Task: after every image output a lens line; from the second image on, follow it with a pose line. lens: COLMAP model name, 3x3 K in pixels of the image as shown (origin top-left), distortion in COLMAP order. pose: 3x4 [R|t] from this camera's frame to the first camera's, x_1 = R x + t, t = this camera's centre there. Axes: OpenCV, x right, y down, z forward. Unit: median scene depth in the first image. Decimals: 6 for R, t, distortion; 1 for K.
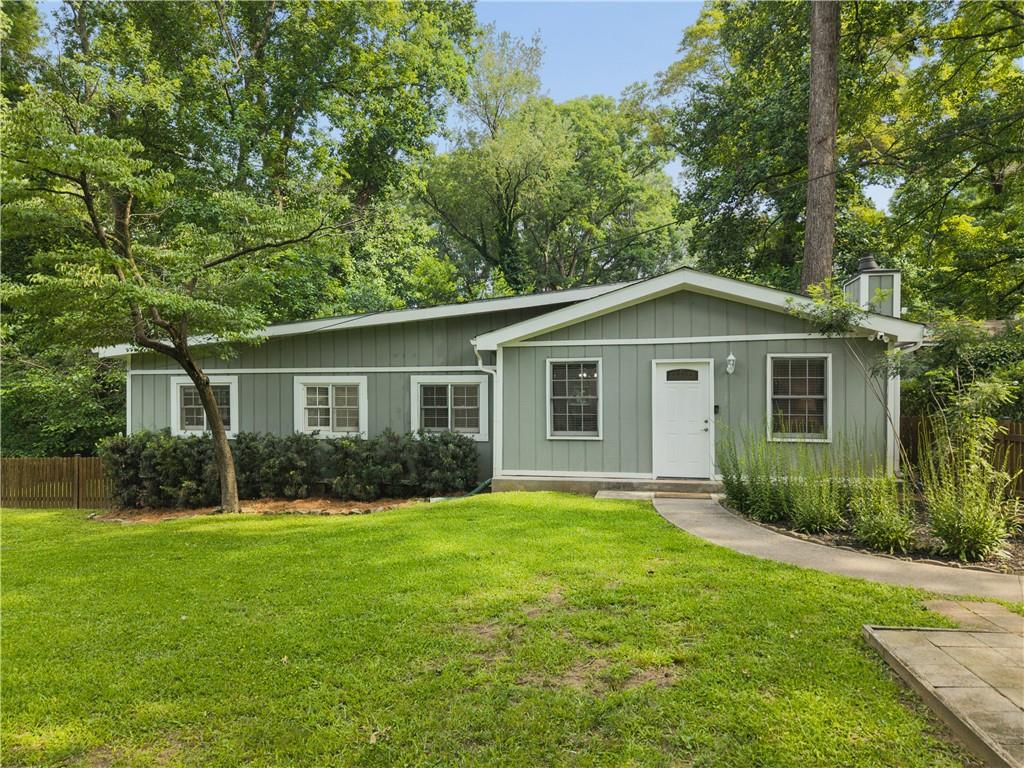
lens RADIAL K [[680.0, 0, 526.9], [0, 680.0, 380.2], [0, 0, 1]] dist [0.010862, -0.007391]
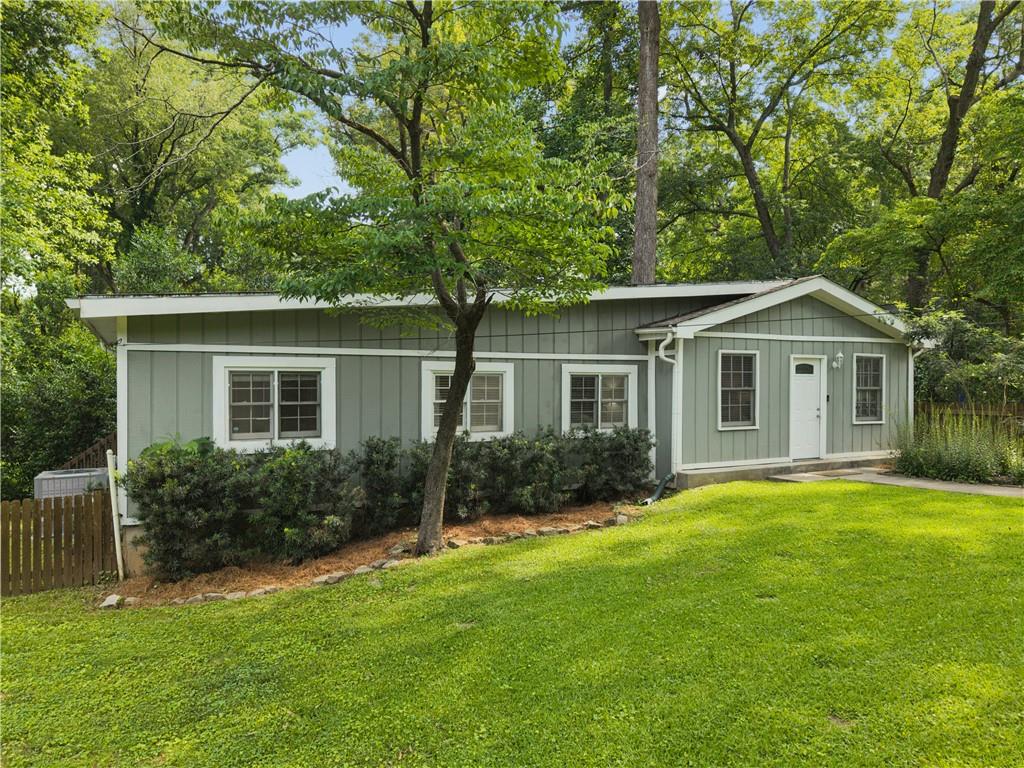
lens RADIAL K [[680.0, 0, 519.5], [0, 680.0, 388.6], [0, 0, 1]] dist [0.010862, -0.007391]
pose [[0.774769, 0.001776, 0.632241, -0.790795], [-0.011118, 0.999880, 0.010816, 0.016655], [-0.632146, -0.015409, 0.774696, 0.385792]]
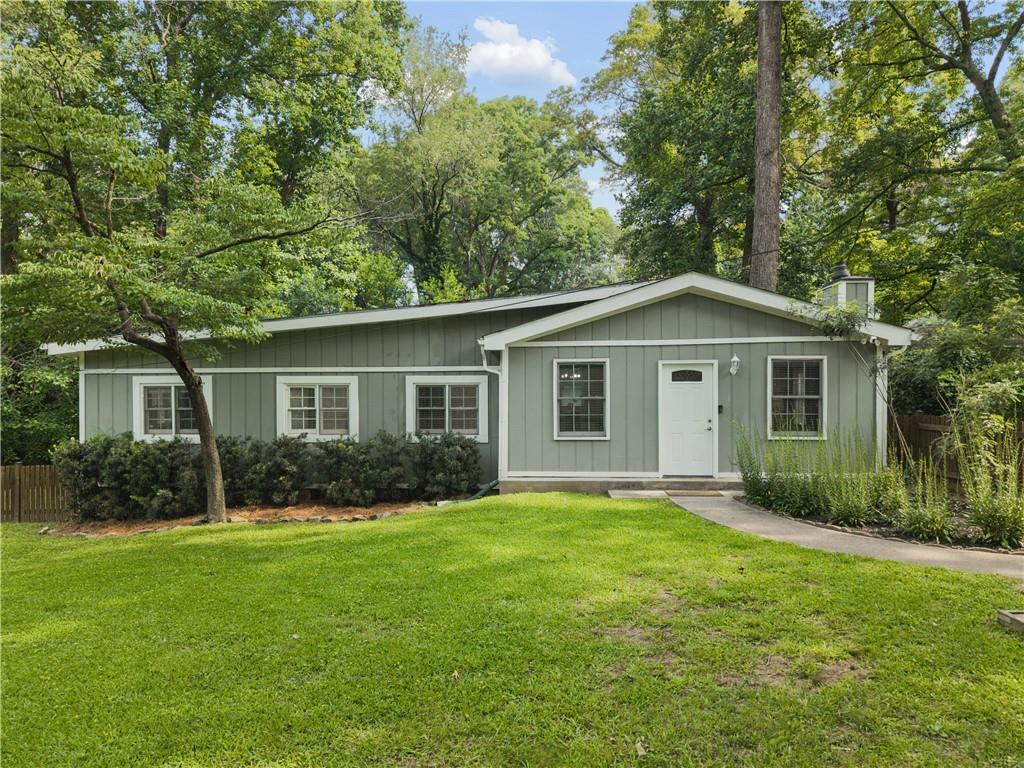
lens RADIAL K [[680.0, 0, 531.9], [0, 680.0, 382.9], [0, 0, 1]] dist [0.010862, -0.007391]
pose [[0.989842, 0.000958, 0.142170, -0.136825], [-0.001446, 0.999993, 0.003327, -0.000007], [-0.142166, -0.003499, 0.989837, 0.016642]]
